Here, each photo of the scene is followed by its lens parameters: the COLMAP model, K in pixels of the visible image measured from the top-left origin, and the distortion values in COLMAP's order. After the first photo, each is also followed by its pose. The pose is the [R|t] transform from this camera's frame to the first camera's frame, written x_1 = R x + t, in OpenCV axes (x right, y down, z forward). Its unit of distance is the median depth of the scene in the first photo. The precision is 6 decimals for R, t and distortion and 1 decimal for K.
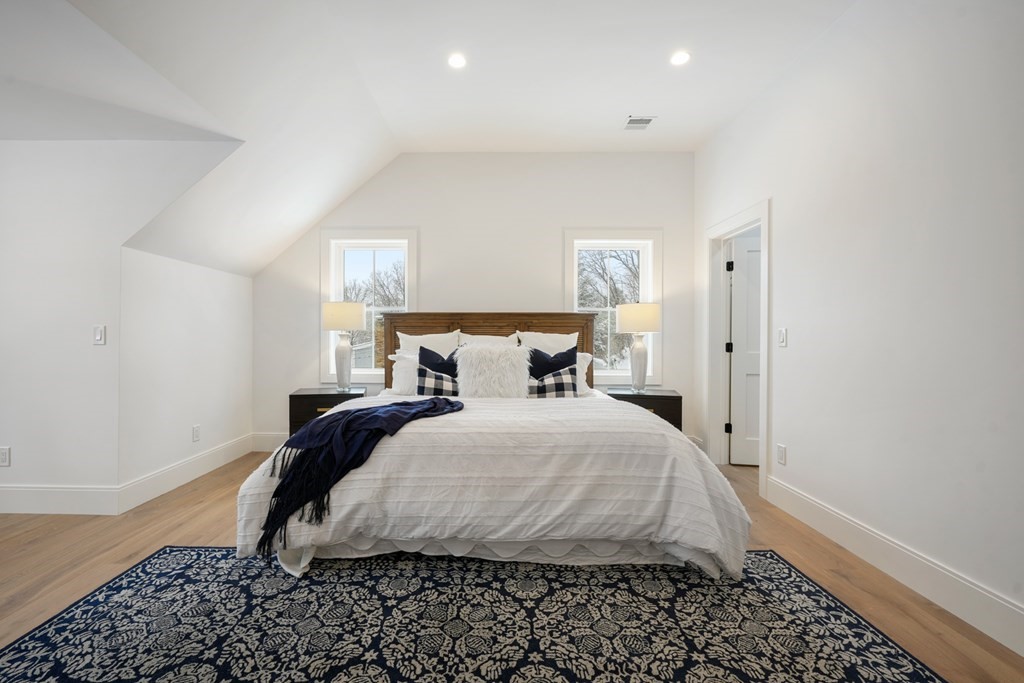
lens RADIAL K [[435.1, 0, 496.7], [0, 435.1, 338.9], [0, 0, 1]] dist [-0.001495, 0.000071]
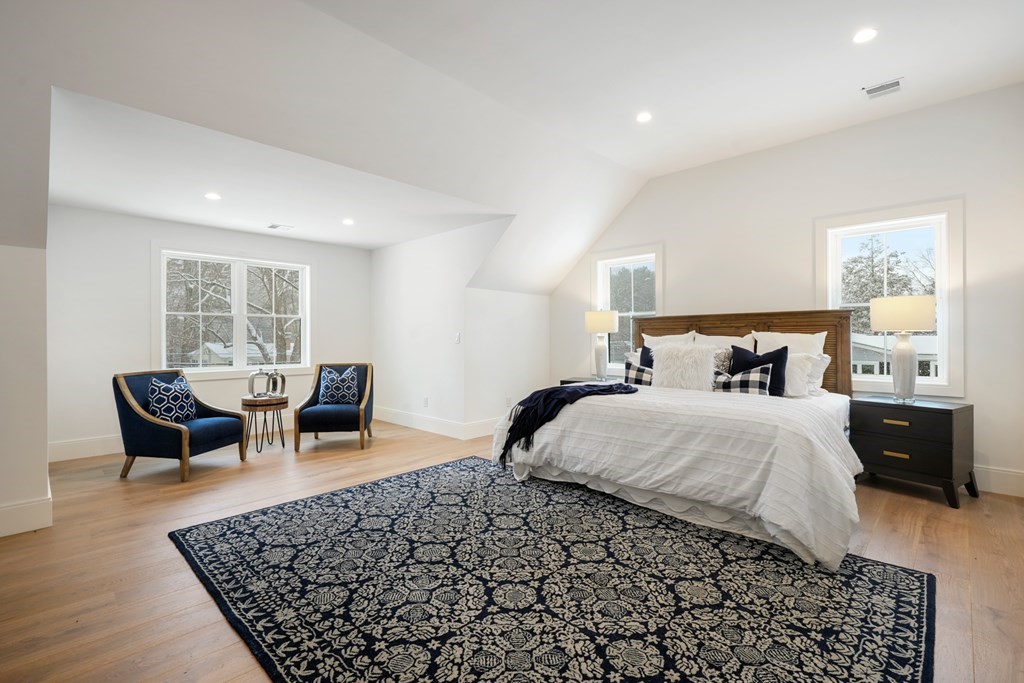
lens RADIAL K [[475.4, 0, 514.0], [0, 475.4, 338.4], [0, 0, 1]] dist [0.000090, 0.000317]
pose [[0.727980, -0.005004, -0.685580, 0.773920], [0.002467, 0.999986, -0.004679, 0.004281], [0.685594, 0.001715, 0.727982, -0.341905]]
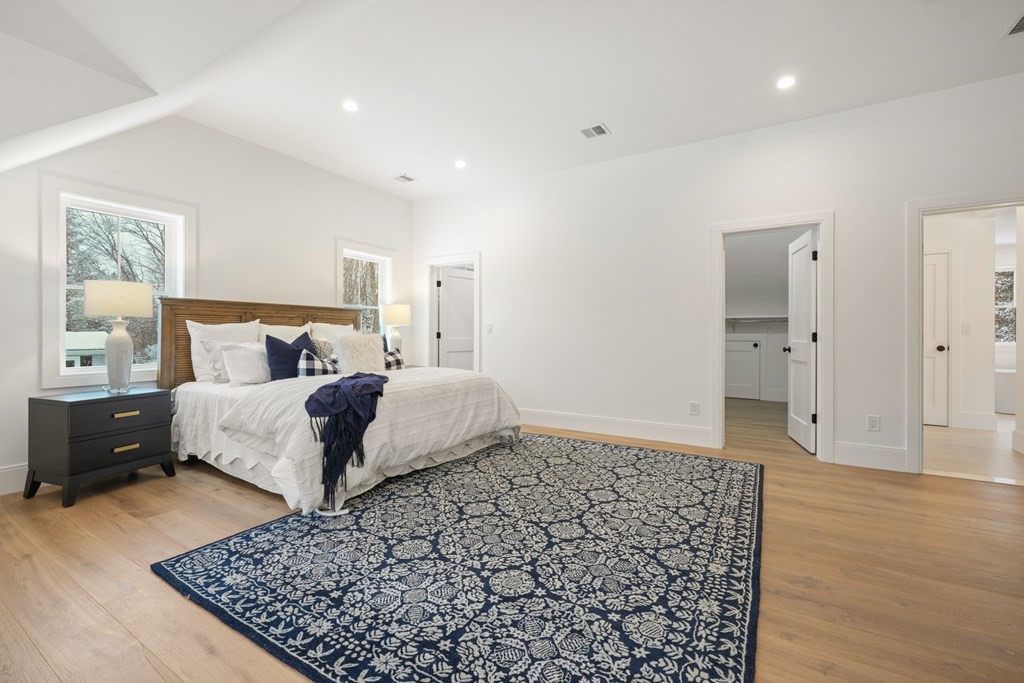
lens RADIAL K [[424.1, 0, 523.9], [0, 424.1, 335.2], [0, 0, 1]] dist [-0.001945, -0.000179]
pose [[0.493707, -0.006320, 0.869605, -1.238669], [0.004621, 0.999979, 0.004644, 0.026388], [-0.869616, 0.001726, 0.493726, -0.054446]]
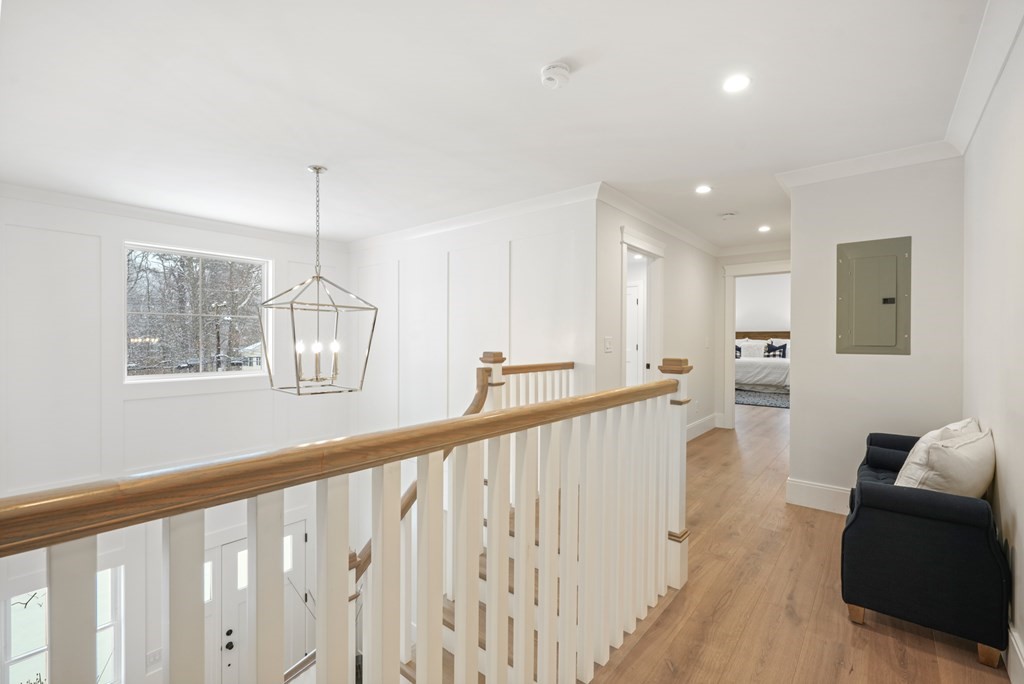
lens RADIAL K [[475.4, 0, 514.0], [0, 475.4, 338.9], [0, 0, 1]] dist [0.000090, 0.000317]
pose [[0.785349, 0.006458, -0.619019, 1.222026], [-0.006693, 0.999976, 0.001941, -0.015012], [0.619017, 0.002619, 0.785373, -4.570939]]
